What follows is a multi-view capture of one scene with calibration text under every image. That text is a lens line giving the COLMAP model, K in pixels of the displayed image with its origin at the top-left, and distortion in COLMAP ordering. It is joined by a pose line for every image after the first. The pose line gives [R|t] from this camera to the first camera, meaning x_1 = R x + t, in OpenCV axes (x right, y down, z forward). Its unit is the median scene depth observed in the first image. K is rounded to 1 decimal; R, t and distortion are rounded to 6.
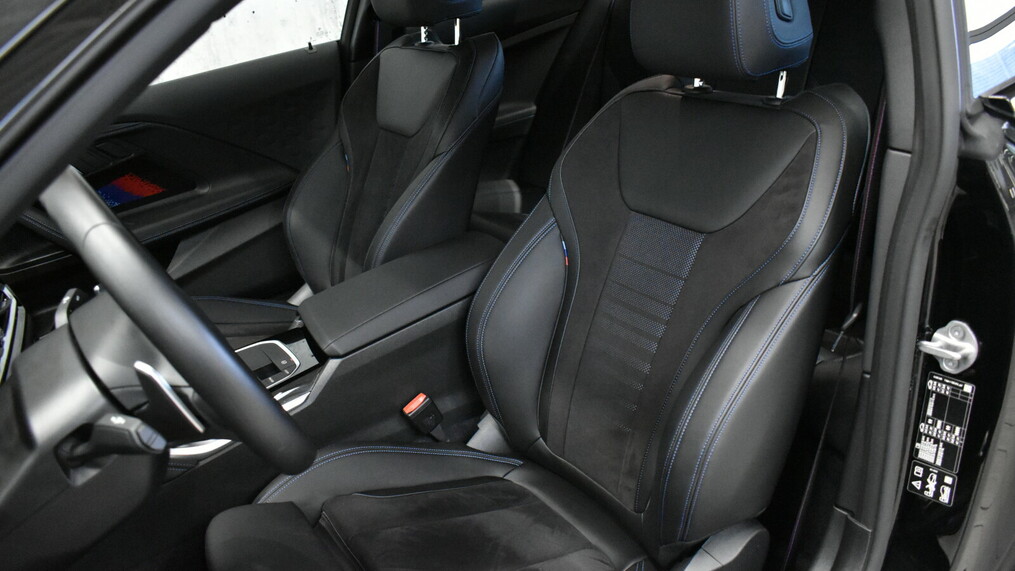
lens RADIAL K [[787.7, 0, 507.6], [0, 787.7, 289.9], [0, 0, 1]] dist [-0.013908, 0.003415]
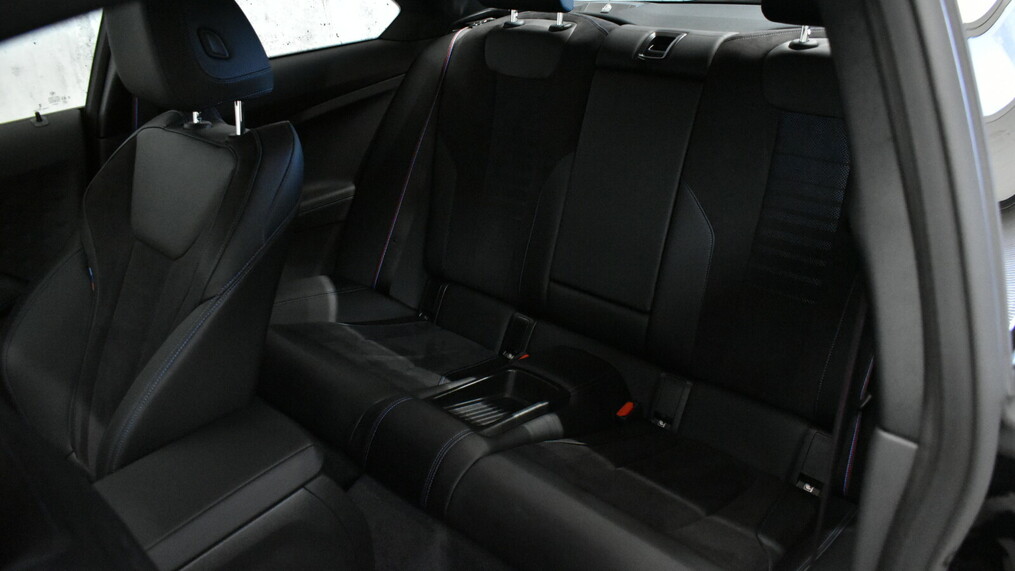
lens RADIAL K [[787.7, 0, 503.1], [0, 787.7, 288.0], [0, 0, 1]] dist [-0.013908, 0.003415]
pose [[0.979624, -0.013038, 0.200418, 0.026000], [0.015824, 0.999799, -0.012304, -0.136721], [-0.200217, 0.015224, 0.979633, 0.201004]]
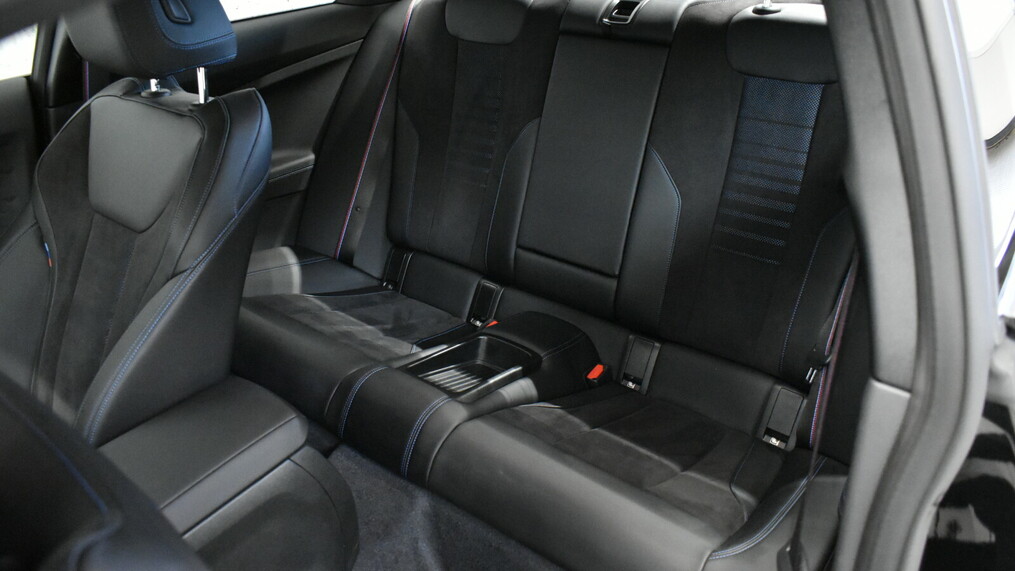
lens RADIAL K [[787.7, 0, 504.6], [0, 787.7, 287.3], [0, 0, 1]] dist [-0.013908, 0.003415]
pose [[0.961876, -0.043683, 0.269976, 0.000085], [0.037206, 0.998885, 0.029062, -0.136143], [-0.270944, -0.017909, 0.962428, 0.204251]]
